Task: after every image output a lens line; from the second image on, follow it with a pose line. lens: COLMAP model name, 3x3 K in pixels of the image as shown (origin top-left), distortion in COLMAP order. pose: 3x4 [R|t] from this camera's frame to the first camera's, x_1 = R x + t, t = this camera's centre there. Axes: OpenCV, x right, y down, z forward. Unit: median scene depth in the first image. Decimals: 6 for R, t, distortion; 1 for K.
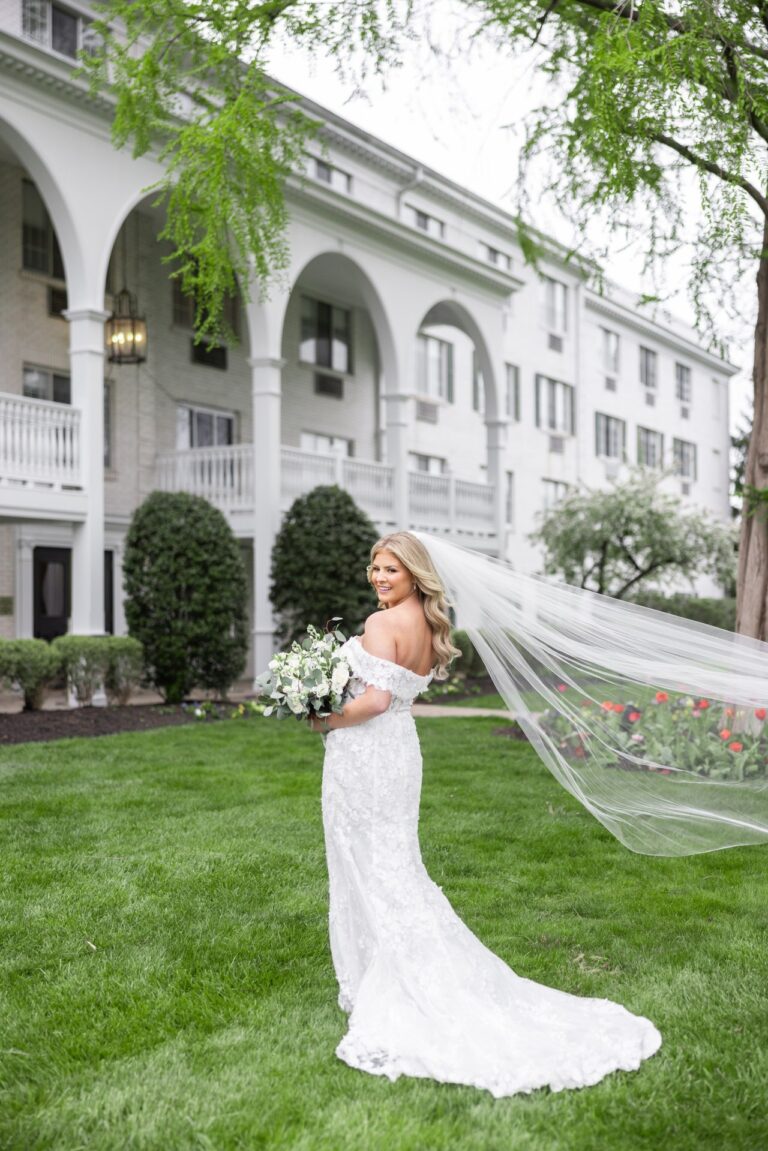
lens RADIAL K [[1620.0, 0, 372.5], [0, 1620.0, 584.1], [0, 0, 1]] dist [0.014040, -0.016129]
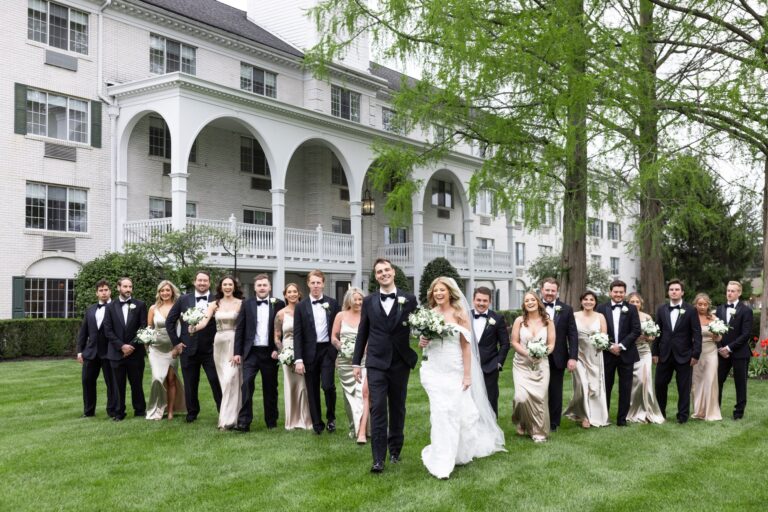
lens RADIAL K [[885.7, 0, 374.8], [0, 885.7, 254.5], [0, 0, 1]] dist [-0.004275, -0.016243]
pose [[0.992630, -0.008613, -0.120880, 0.042836], [0.004348, 0.999360, -0.035500, -0.013134], [0.121108, 0.034713, 0.992032, -0.495054]]
